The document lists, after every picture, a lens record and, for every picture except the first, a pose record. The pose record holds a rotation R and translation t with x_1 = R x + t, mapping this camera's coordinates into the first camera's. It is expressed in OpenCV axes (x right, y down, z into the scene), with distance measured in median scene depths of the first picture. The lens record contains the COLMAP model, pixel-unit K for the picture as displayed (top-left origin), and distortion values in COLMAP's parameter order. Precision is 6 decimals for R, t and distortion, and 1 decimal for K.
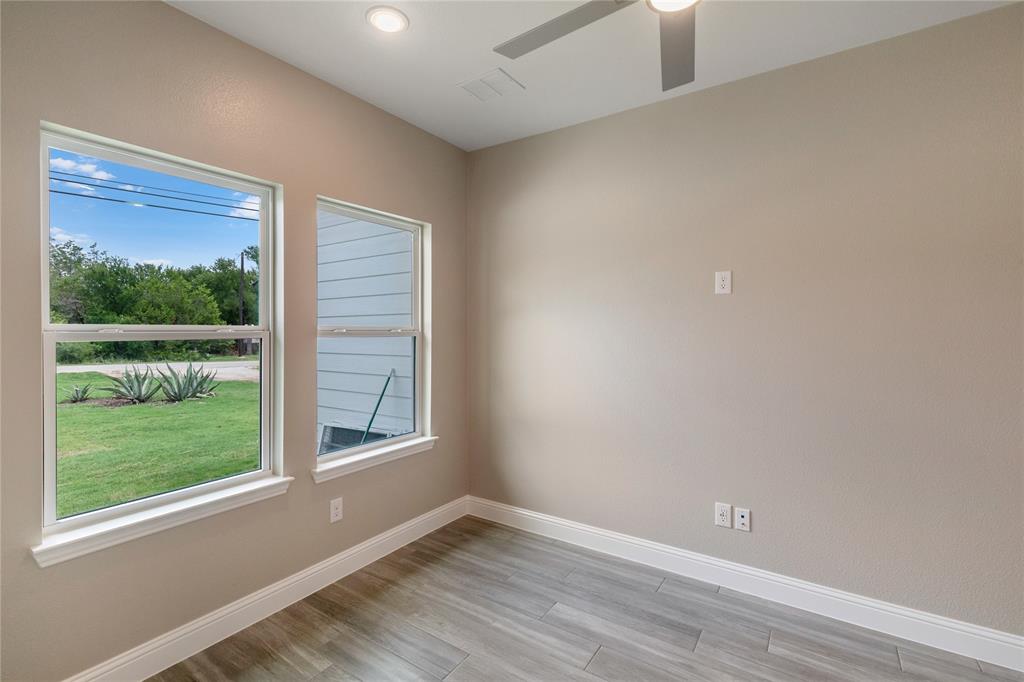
lens RADIAL K [[465.8, 0, 509.5], [0, 465.8, 336.5], [0, 0, 1]] dist [0.005360, -0.000628]
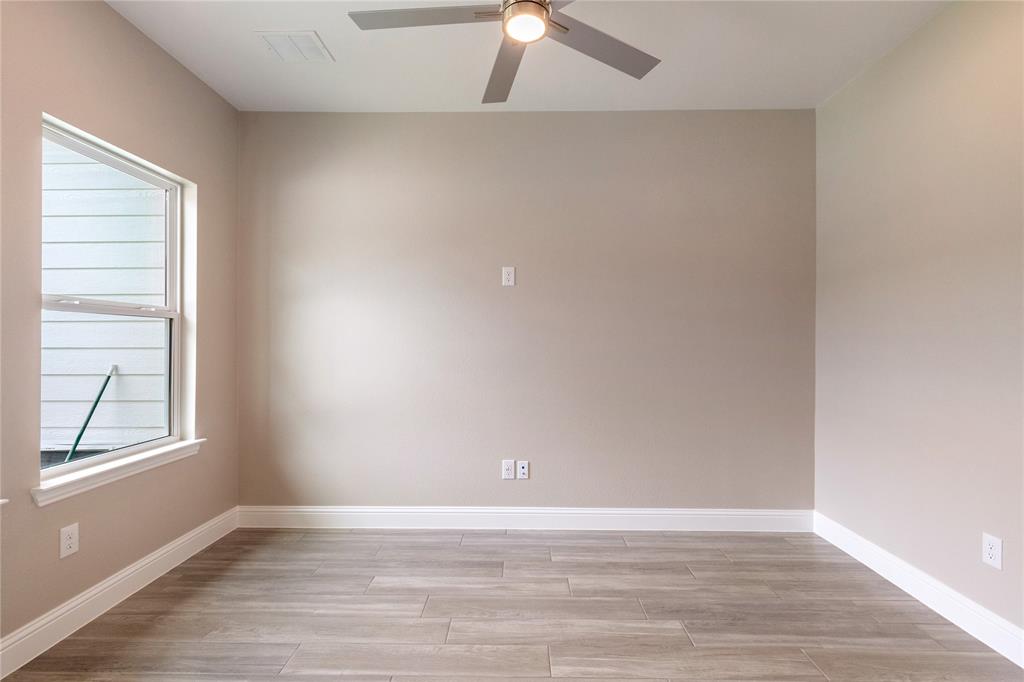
lens RADIAL K [[465.8, 0, 515.5], [0, 465.8, 345.6], [0, 0, 1]] dist [0.005360, -0.000628]
pose [[0.839654, -0.002590, 0.543115, -0.177961], [0.005545, 0.999977, -0.003803, 0.066876], [-0.543093, 0.006205, 0.839650, -0.021349]]
